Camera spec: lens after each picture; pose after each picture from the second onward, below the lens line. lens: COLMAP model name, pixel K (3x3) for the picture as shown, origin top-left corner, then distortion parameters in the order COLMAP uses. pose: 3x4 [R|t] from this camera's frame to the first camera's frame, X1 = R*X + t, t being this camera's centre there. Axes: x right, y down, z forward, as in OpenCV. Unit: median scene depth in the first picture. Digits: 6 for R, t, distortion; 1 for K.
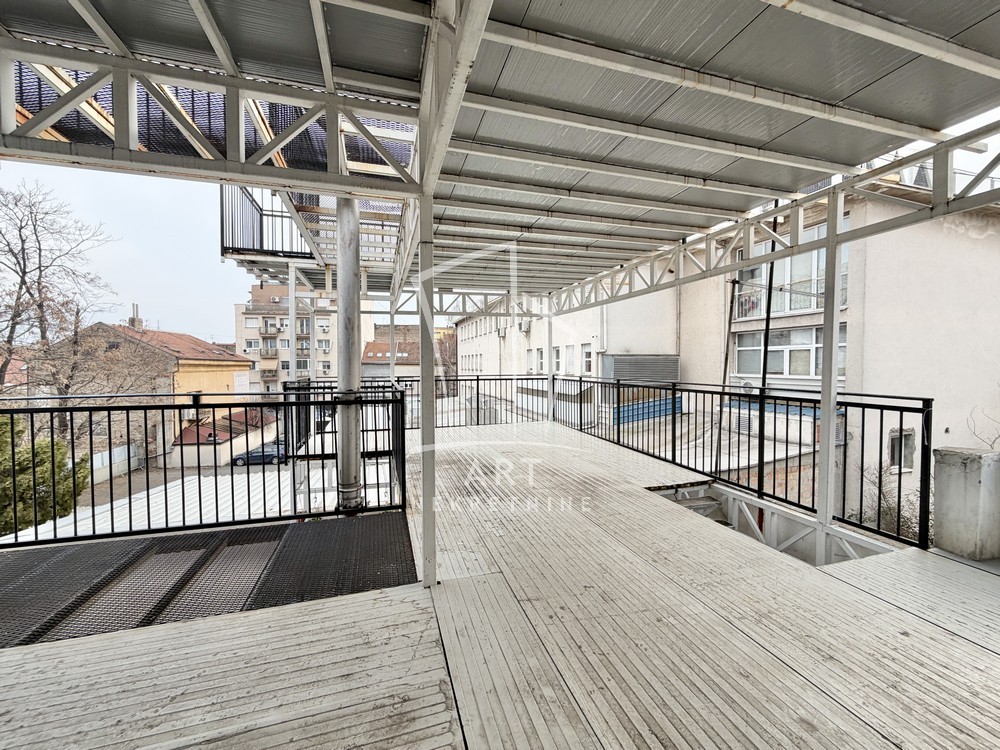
lens RADIAL K [[398.0, 0, 496.4], [0, 398.0, 374.1], [0, 0, 1]] dist [-0.002641, 0.000339]
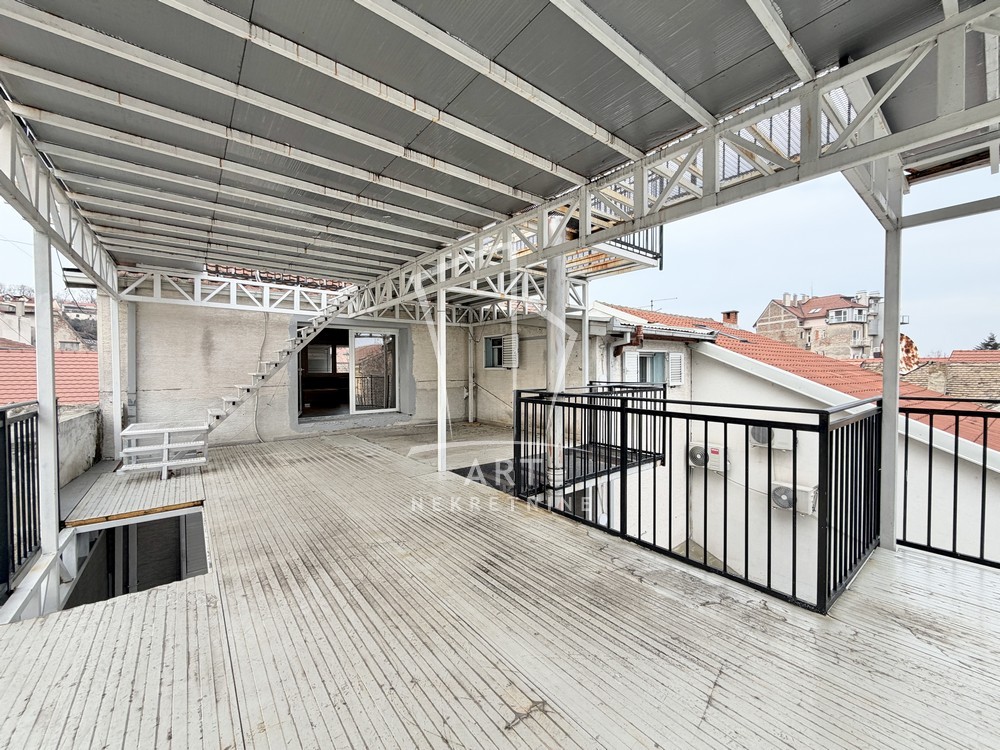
lens RADIAL K [[398.0, 0, 494.0], [0, 398.0, 373.5], [0, 0, 1]] dist [-0.002641, 0.000339]
pose [[-0.930597, 0.013477, -0.365798, 0.184294], [-0.001386, 0.999185, 0.040339, -0.039035], [0.366044, 0.038047, -0.929820, 1.646511]]
